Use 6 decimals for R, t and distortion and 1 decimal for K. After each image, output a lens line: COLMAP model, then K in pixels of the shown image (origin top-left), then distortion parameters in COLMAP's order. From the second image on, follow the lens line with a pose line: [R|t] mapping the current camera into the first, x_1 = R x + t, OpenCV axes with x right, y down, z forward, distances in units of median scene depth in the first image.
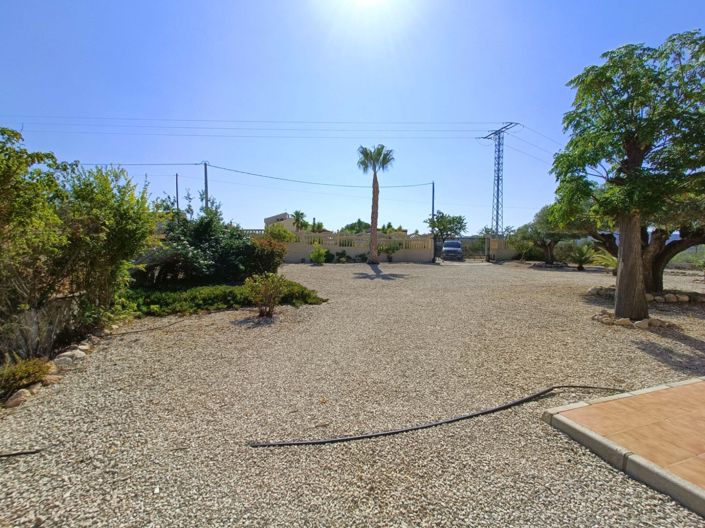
lens RADIAL K [[313.6, 0, 354.0], [0, 313.6, 265.1], [0, 0, 1]] dist [-0.000936, -0.000405]
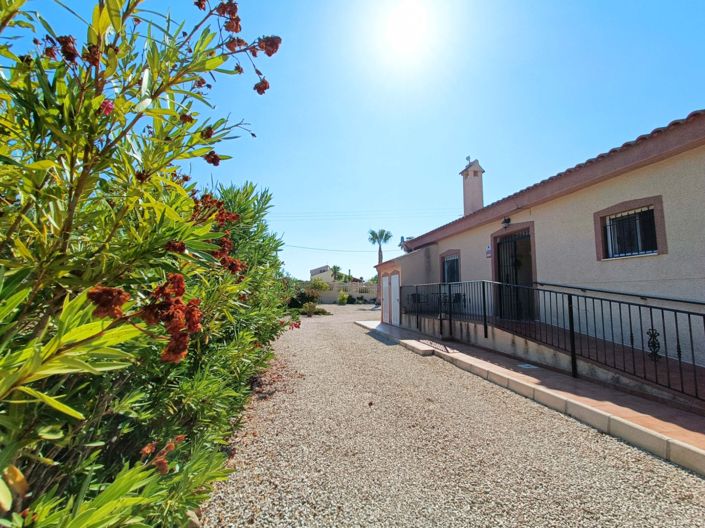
lens RADIAL K [[313.6, 0, 354.0], [0, 313.6, 265.1], [0, 0, 1]] dist [-0.000936, -0.000405]
pose [[0.990465, -0.012807, -0.137172, 0.143025], [-0.007372, 0.989316, -0.145600, 0.027160], [0.137571, 0.145223, 0.979788, -0.495336]]
